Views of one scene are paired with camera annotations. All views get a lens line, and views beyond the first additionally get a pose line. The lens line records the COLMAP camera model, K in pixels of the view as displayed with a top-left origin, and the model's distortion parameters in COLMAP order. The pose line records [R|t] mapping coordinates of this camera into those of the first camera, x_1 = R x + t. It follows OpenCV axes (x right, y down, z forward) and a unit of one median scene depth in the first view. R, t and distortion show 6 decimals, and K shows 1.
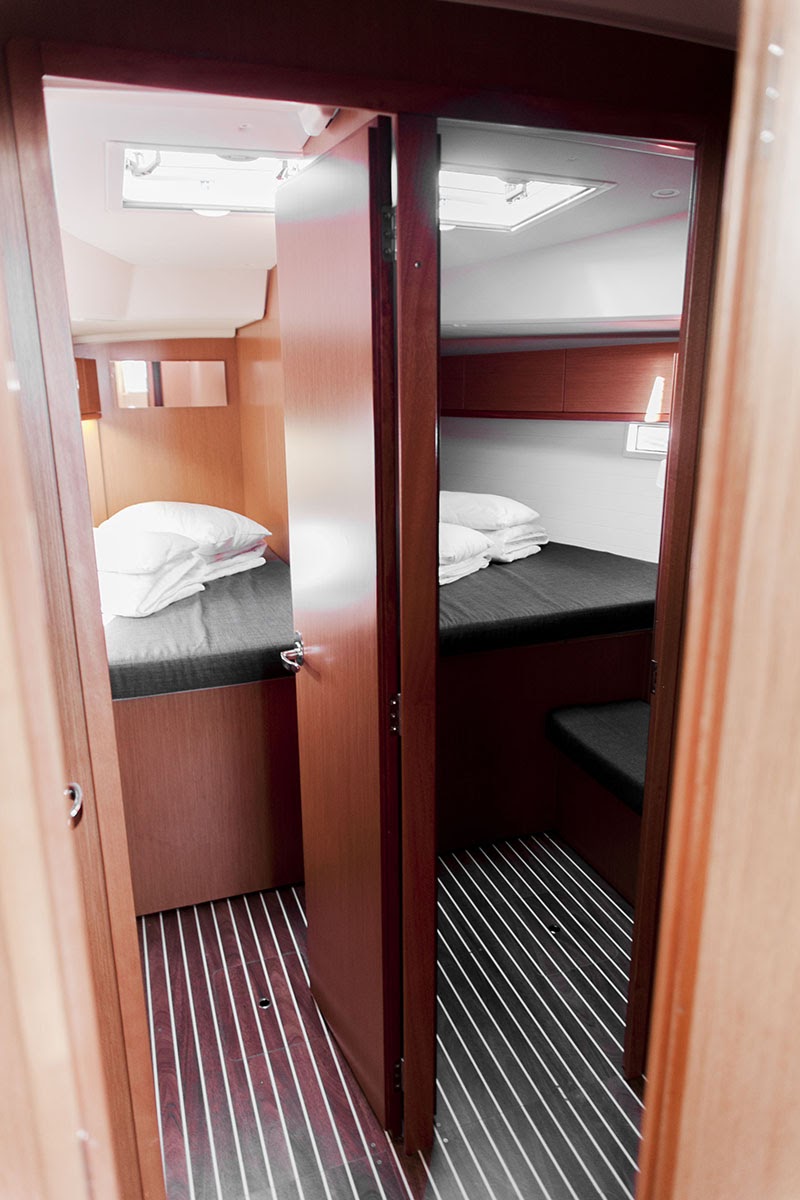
lens RADIAL K [[805.6, 0, 398.1], [0, 805.6, 606.8], [0, 0, 1]] dist [0.002792, -0.003965]
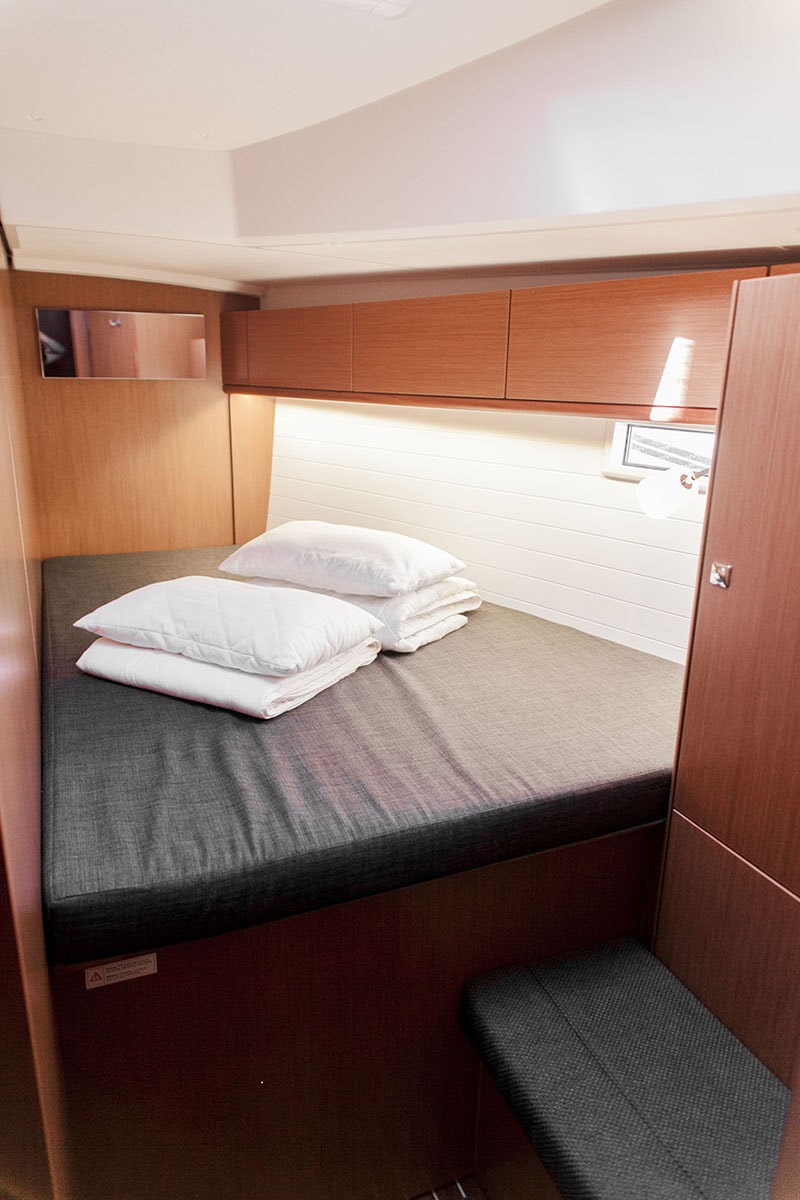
lens RADIAL K [[805.6, 0, 398.1], [0, 805.6, 606.8], [0, 0, 1]] dist [0.002792, -0.003965]
pose [[0.998163, 0.011104, 0.059559, 0.095346], [-0.012450, 0.999675, 0.022265, -0.104728], [-0.059292, -0.022966, 0.997976, 0.426793]]
